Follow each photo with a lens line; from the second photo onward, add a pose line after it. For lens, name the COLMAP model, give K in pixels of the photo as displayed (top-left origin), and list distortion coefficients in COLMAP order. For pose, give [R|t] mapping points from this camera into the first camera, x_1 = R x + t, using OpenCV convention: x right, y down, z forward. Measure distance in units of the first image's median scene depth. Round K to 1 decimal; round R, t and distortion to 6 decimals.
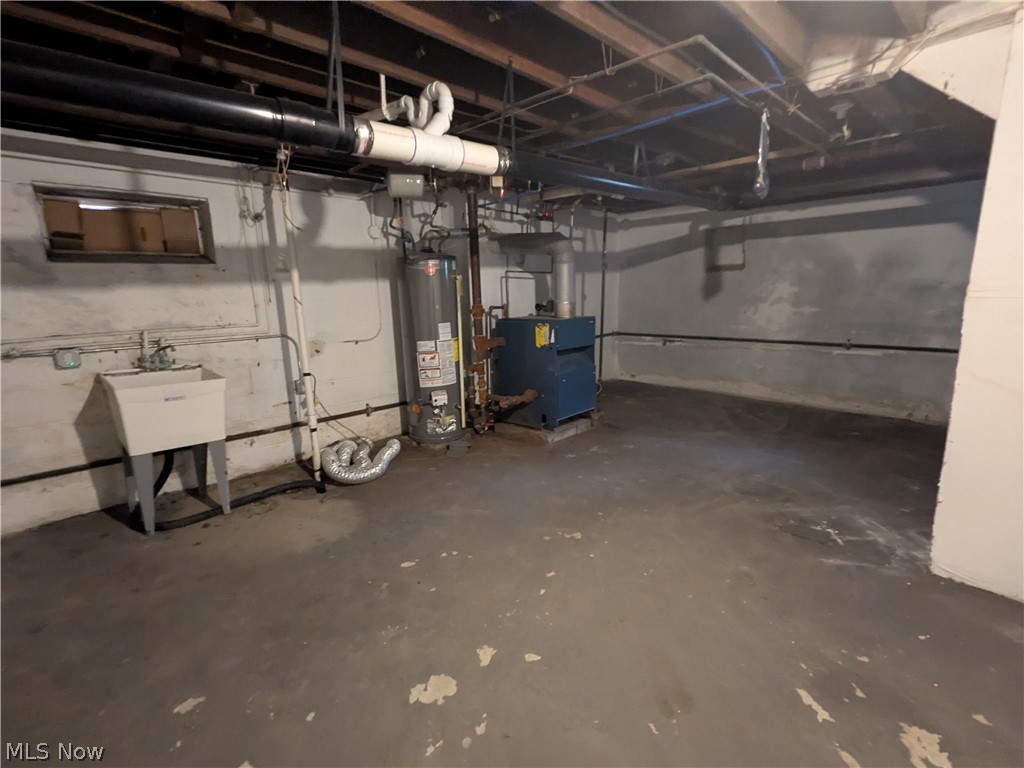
lens RADIAL K [[482.1, 0, 512.0], [0, 482.1, 384.0], [0, 0, 1]] dist [0.002369, -0.000158]
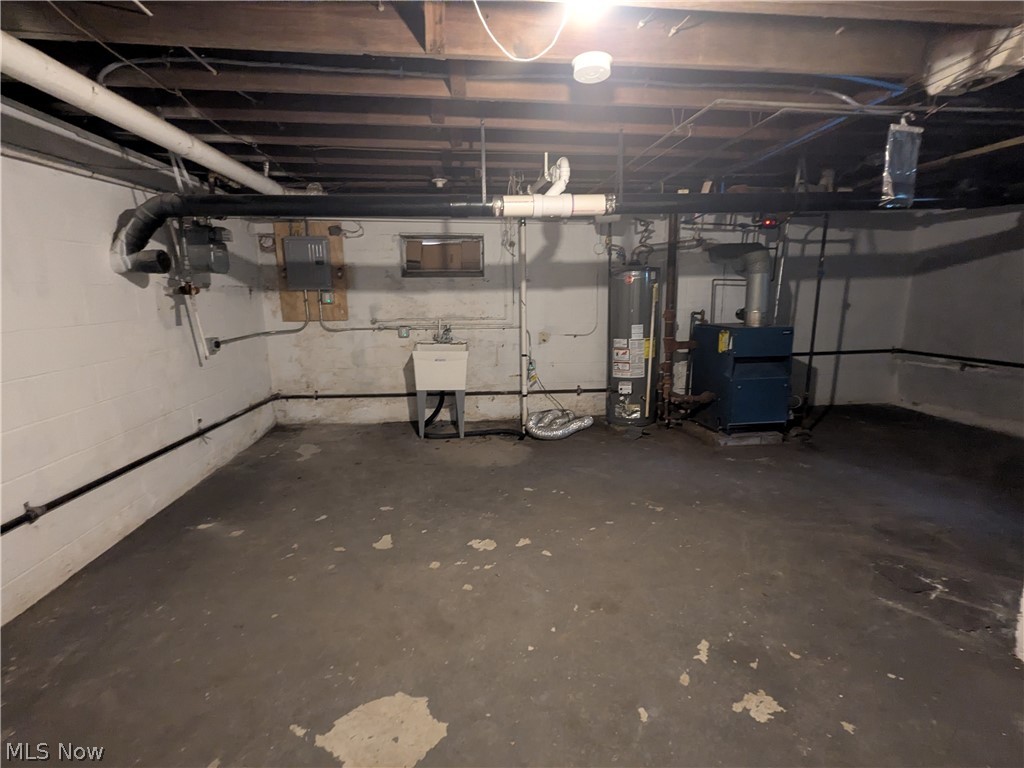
lens RADIAL K [[479.4, 0, 512.0], [0, 479.4, 384.0], [0, 0, 1]] dist [0.000699, -0.000923]
pose [[0.786356, 0.131451, -0.603626, 0.381984], [-0.130602, 0.990388, 0.045539, 0.003591], [0.603810, 0.043025, 0.795966, -0.119653]]
